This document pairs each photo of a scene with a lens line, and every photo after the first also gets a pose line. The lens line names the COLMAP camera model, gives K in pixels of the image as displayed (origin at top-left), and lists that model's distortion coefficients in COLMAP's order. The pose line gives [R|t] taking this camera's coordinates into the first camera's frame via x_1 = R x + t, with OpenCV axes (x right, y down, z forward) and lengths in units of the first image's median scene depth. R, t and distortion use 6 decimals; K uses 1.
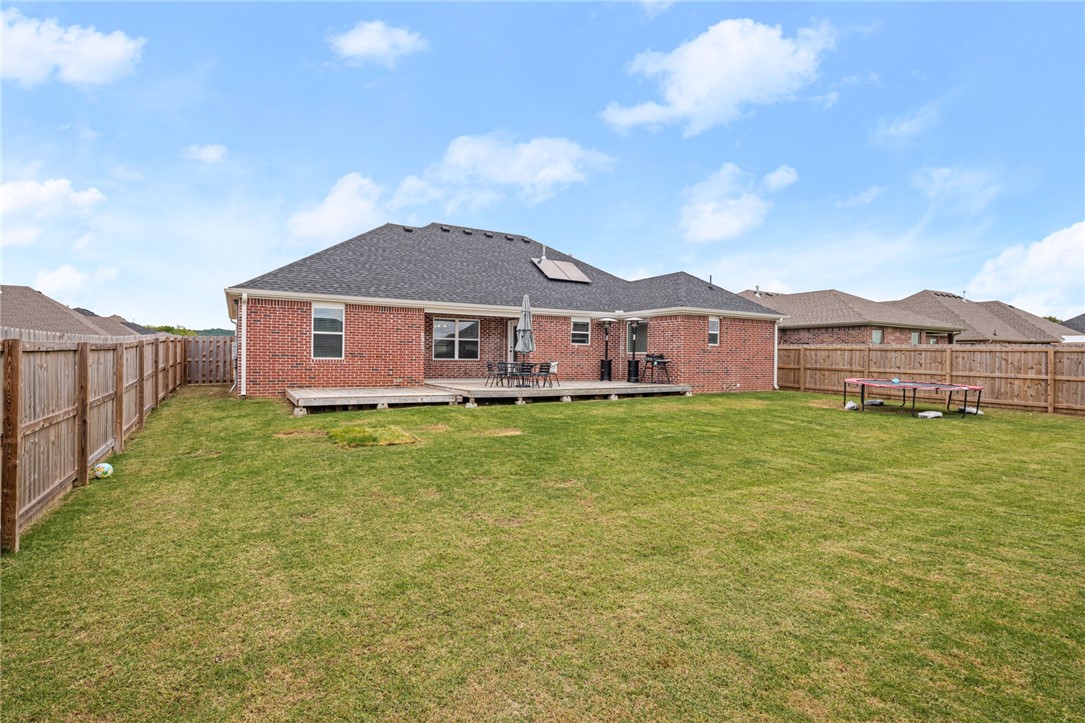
lens RADIAL K [[524.1, 0, 529.2], [0, 524.1, 356.2], [0, 0, 1]] dist [-0.001013, -0.000319]
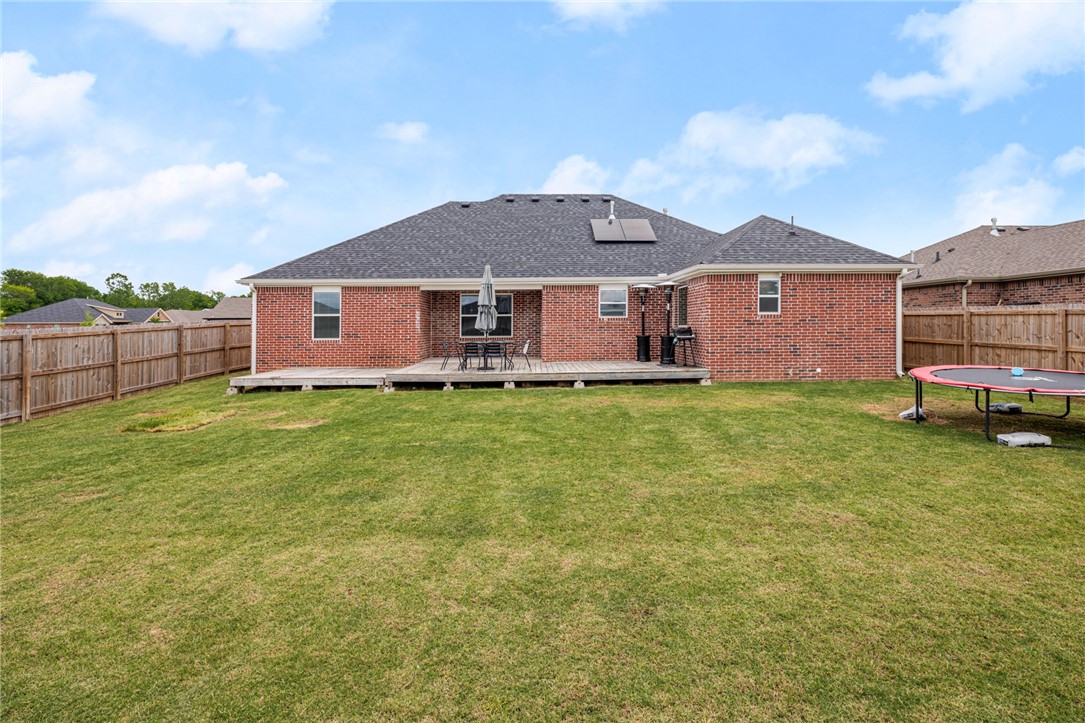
lens RADIAL K [[536.7, 0, 540.9], [0, 536.7, 311.3], [0, 0, 1]] dist [0.002532, 0.000206]
pose [[0.881043, -0.032981, -0.471886, 0.415748], [0.019561, 0.999253, -0.033319, -0.006108], [0.472632, 0.020125, 0.881030, 0.202201]]
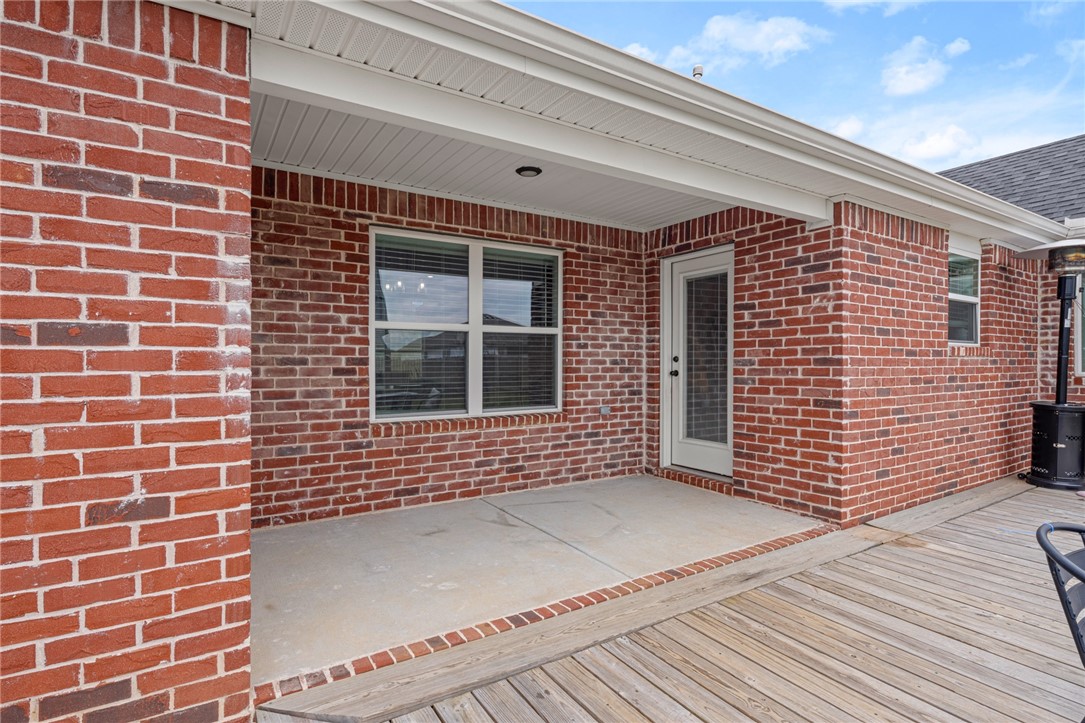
lens RADIAL K [[552.3, 0, 542.5], [0, 552.3, 361.5], [0, 0, 1]] dist [-0.000419, -0.000278]
pose [[0.997804, -0.013467, 0.064847, -0.128504], [0.013342, 0.999908, 0.002371, -0.018371], [-0.064873, -0.001500, 0.997892, 0.774045]]
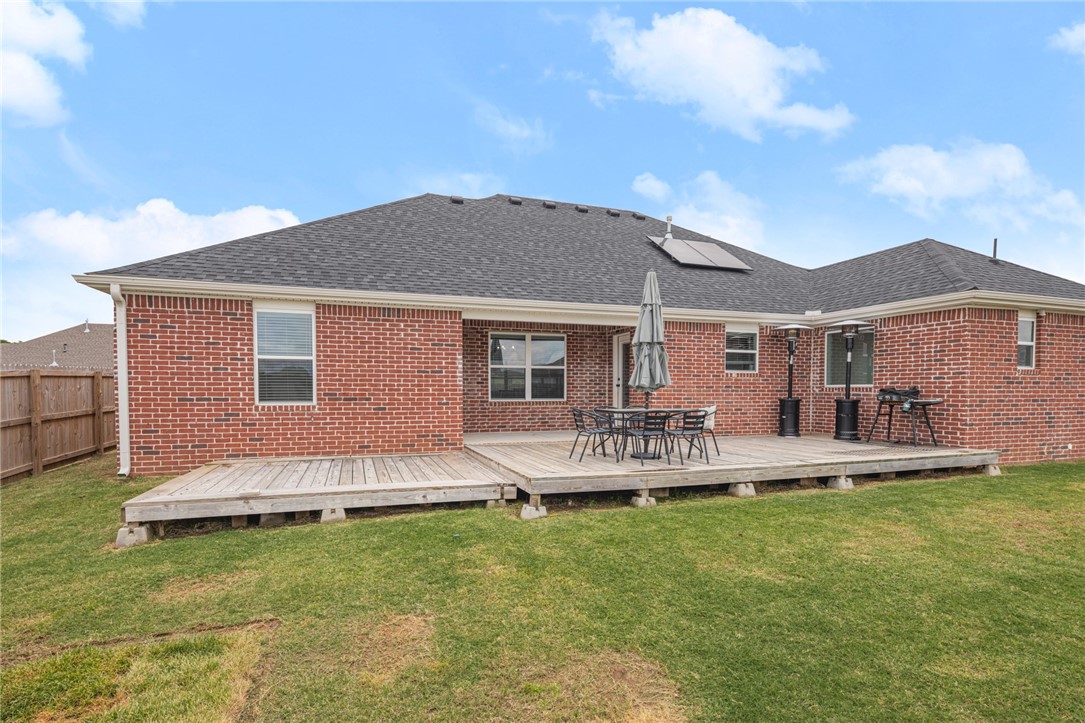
lens RADIAL K [[537.4, 0, 534.7], [0, 537.4, 408.8], [0, 0, 1]] dist [0.000783, -0.000319]
pose [[0.983808, -0.005065, -0.179157, -0.020085], [0.011491, 0.999327, 0.034846, -0.005770], [0.178859, -0.036340, 0.983203, 0.398398]]
